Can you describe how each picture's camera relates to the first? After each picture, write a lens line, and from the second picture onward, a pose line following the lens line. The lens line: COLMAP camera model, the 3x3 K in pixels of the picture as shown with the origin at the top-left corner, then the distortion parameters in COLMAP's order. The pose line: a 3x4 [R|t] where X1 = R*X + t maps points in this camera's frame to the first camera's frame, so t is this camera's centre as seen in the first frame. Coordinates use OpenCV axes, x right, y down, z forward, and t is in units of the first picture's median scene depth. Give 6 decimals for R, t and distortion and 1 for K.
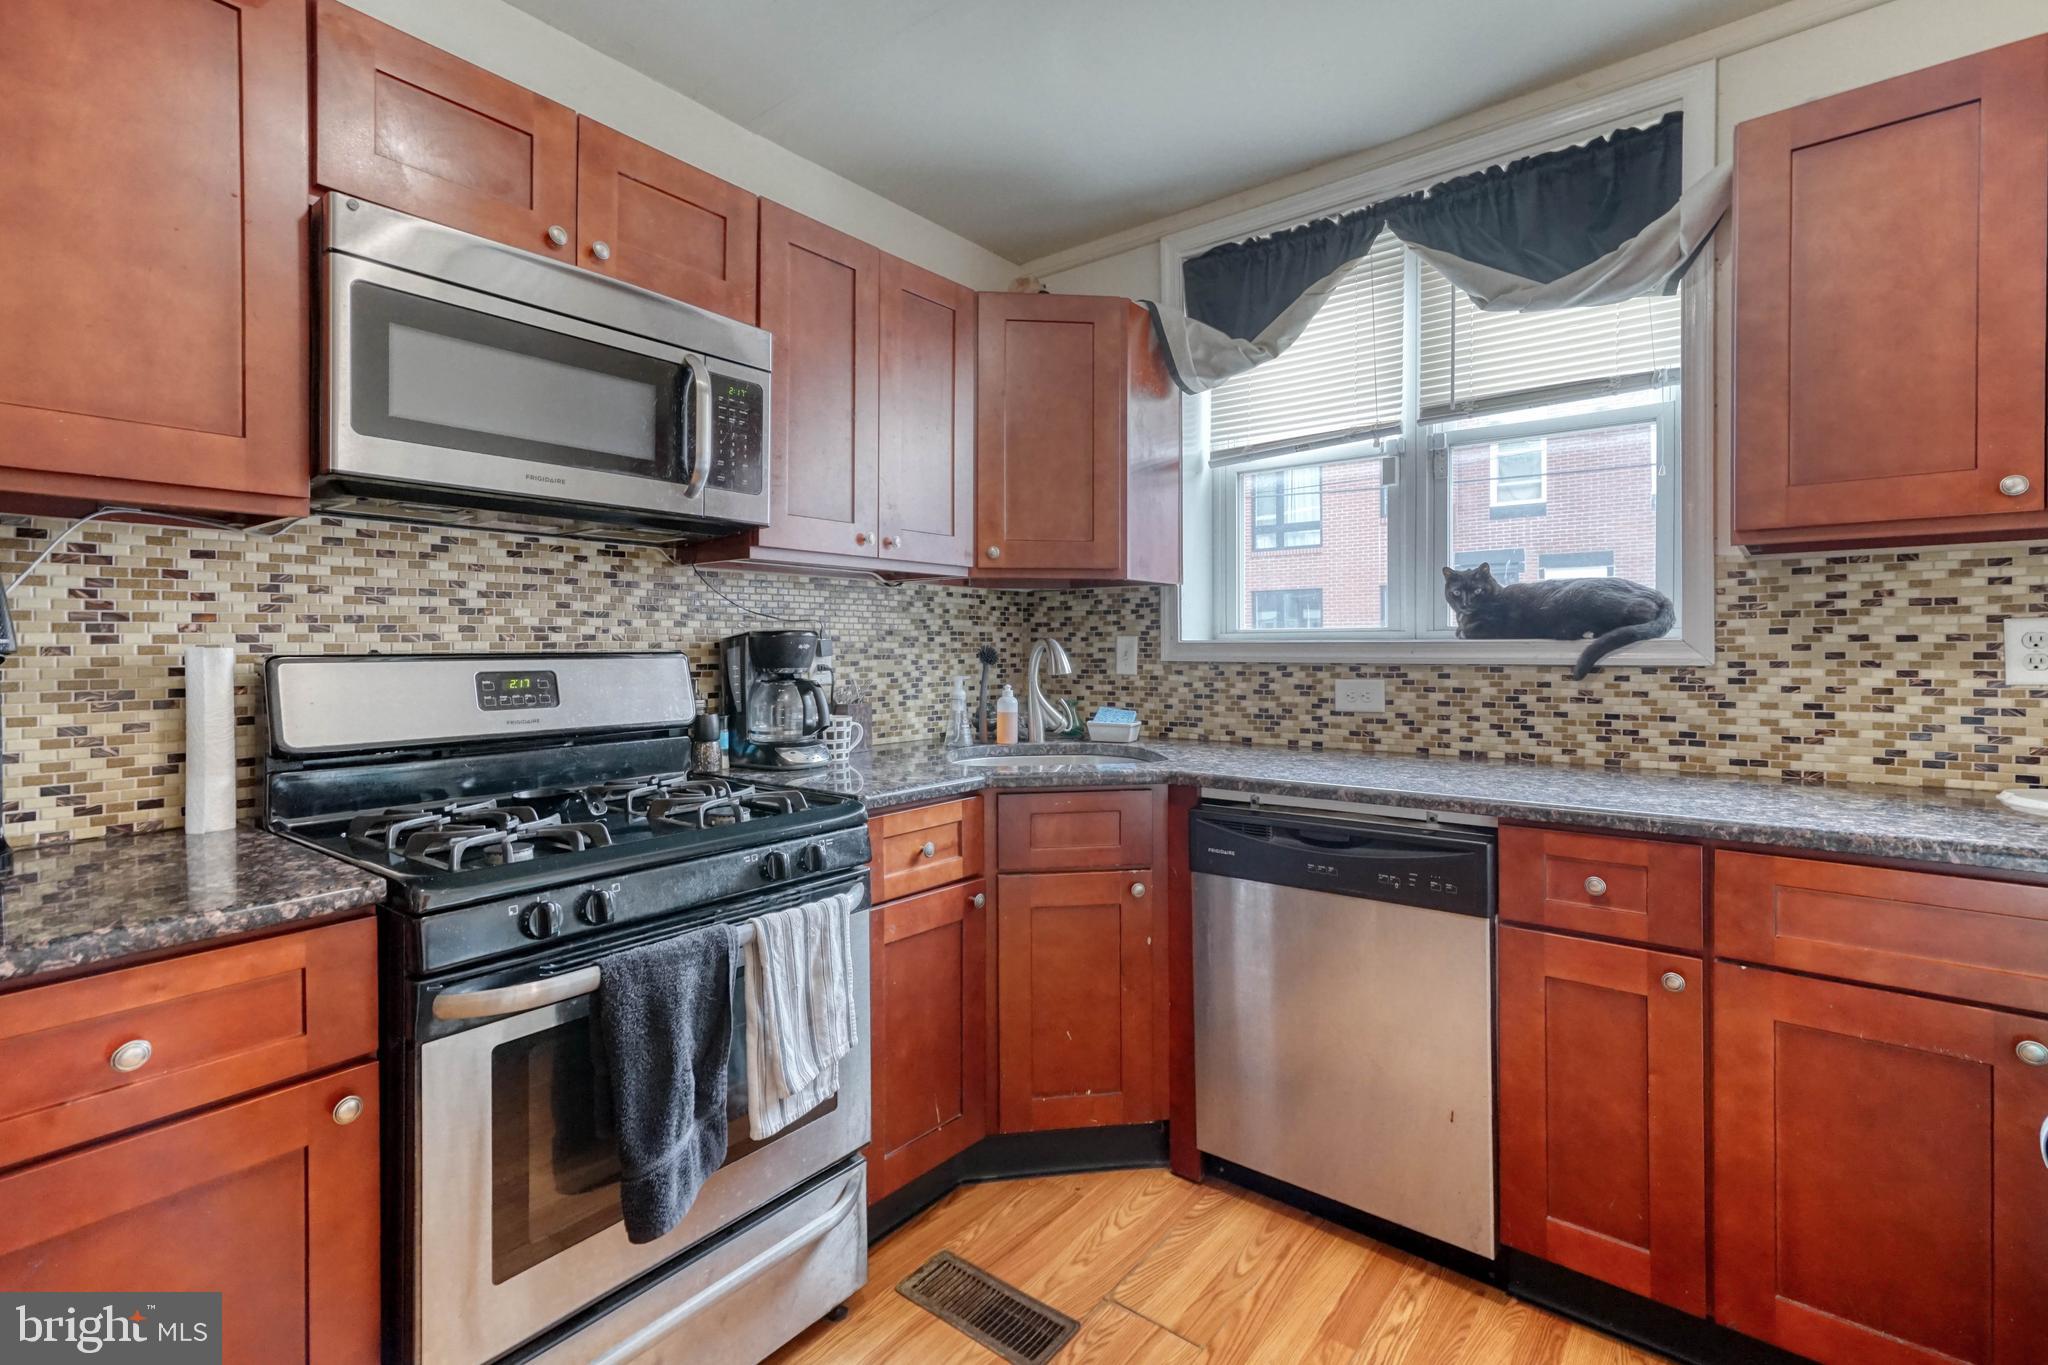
lens RADIAL K [[939.2, 0, 980.0], [0, 939.2, 646.9], [0, 0, 1]] dist [0.012091, 0.001515]
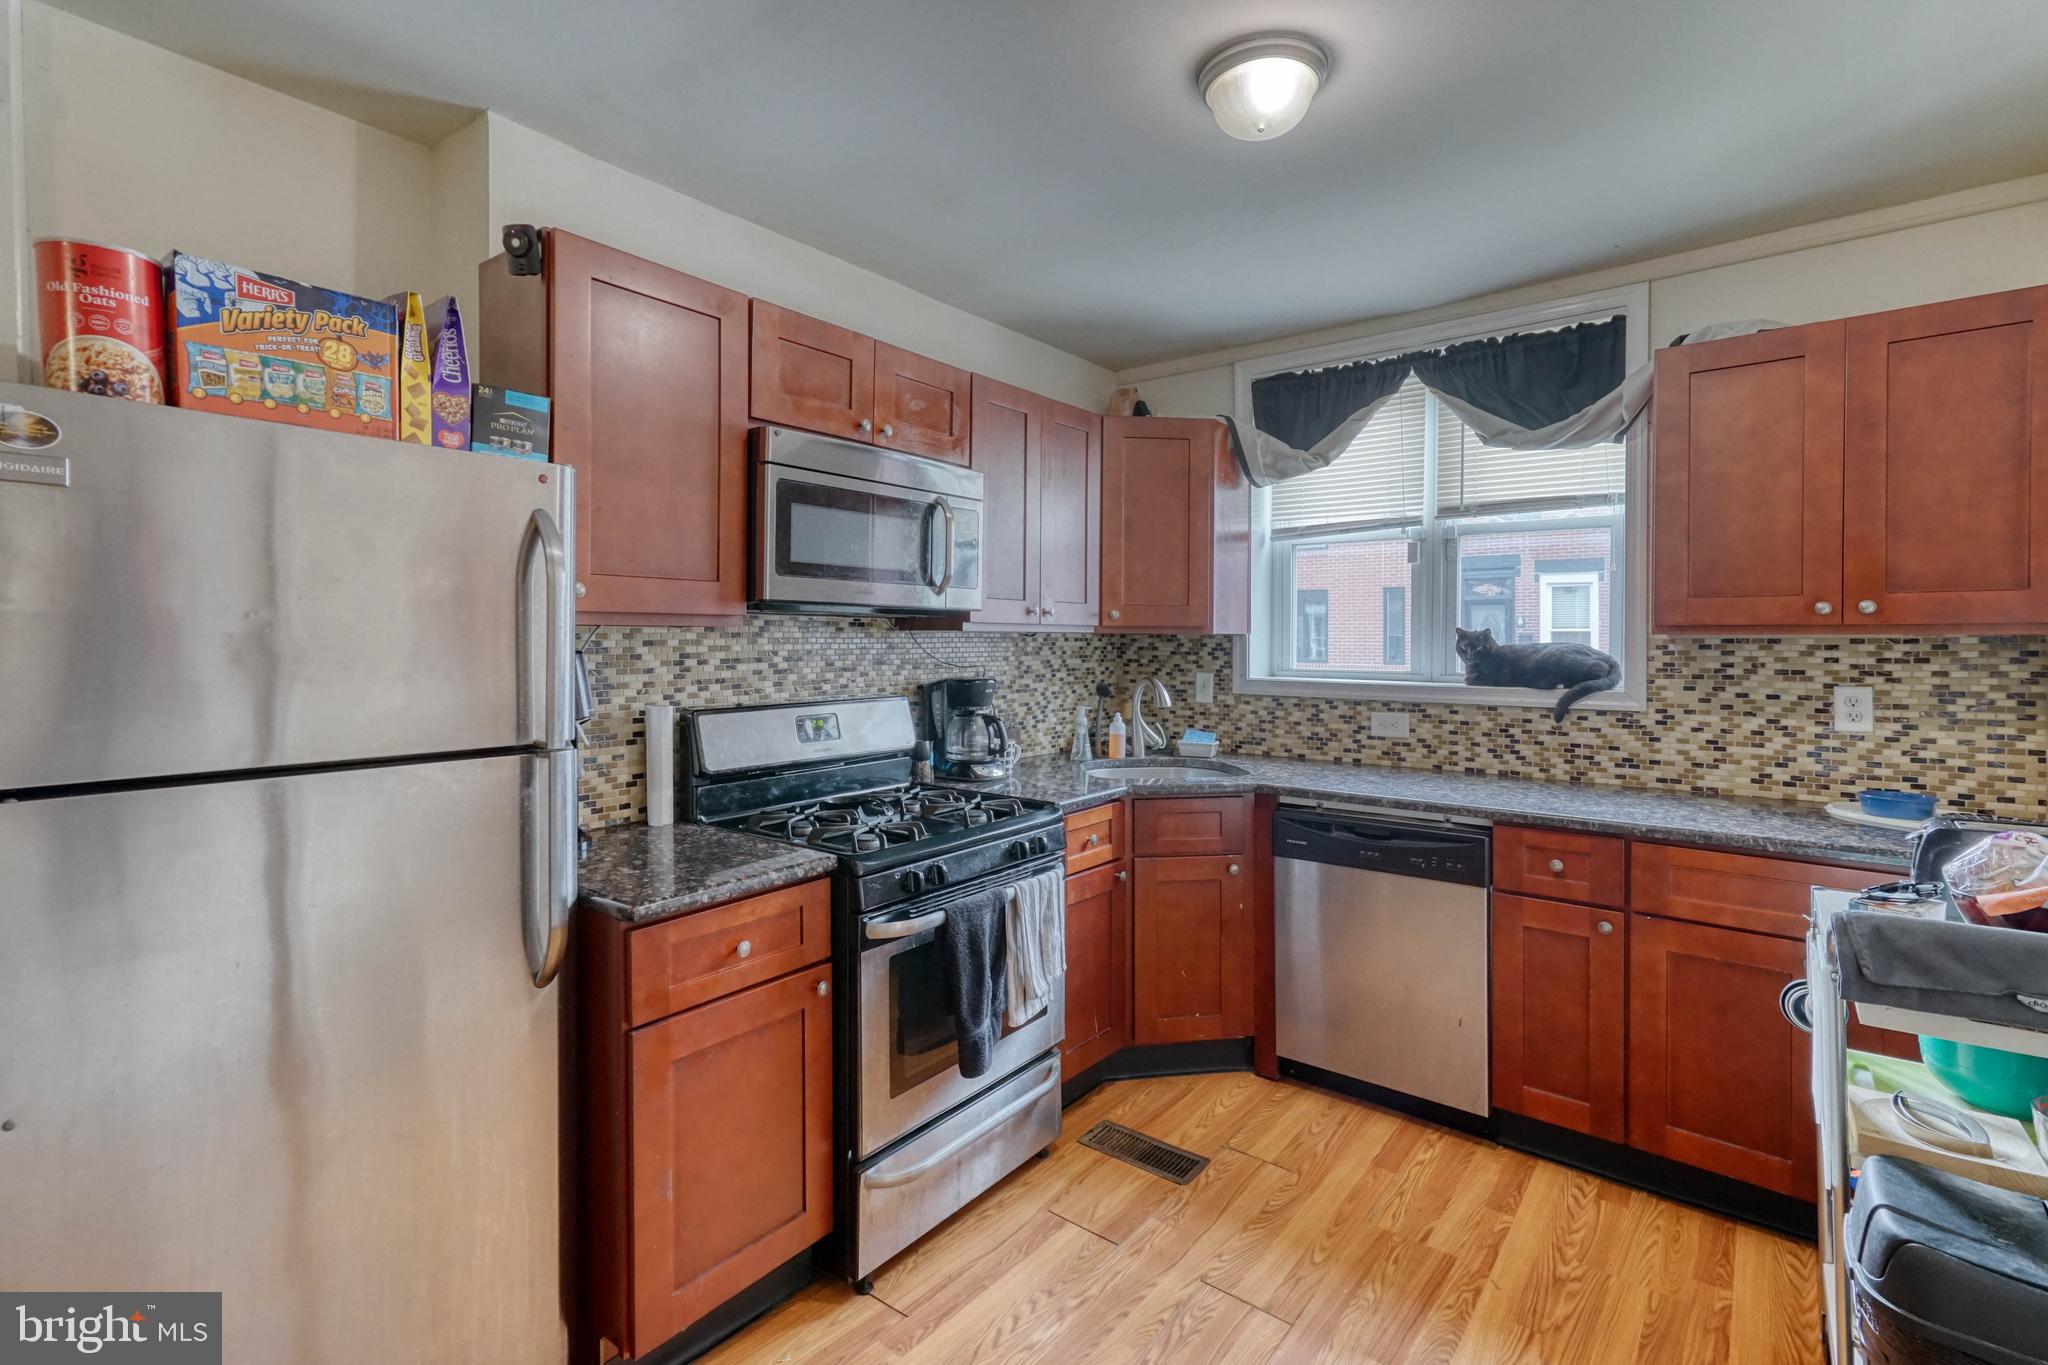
lens RADIAL K [[939.2, 0, 990.3], [0, 939.2, 639.1], [0, 0, 1]] dist [0.012091, 0.001515]
pose [[0.999918, 0.006676, 0.010903, -0.222095], [-0.006697, 0.999976, 0.001855, -0.086102], [-0.010890, -0.001928, 0.999939, -0.406156]]
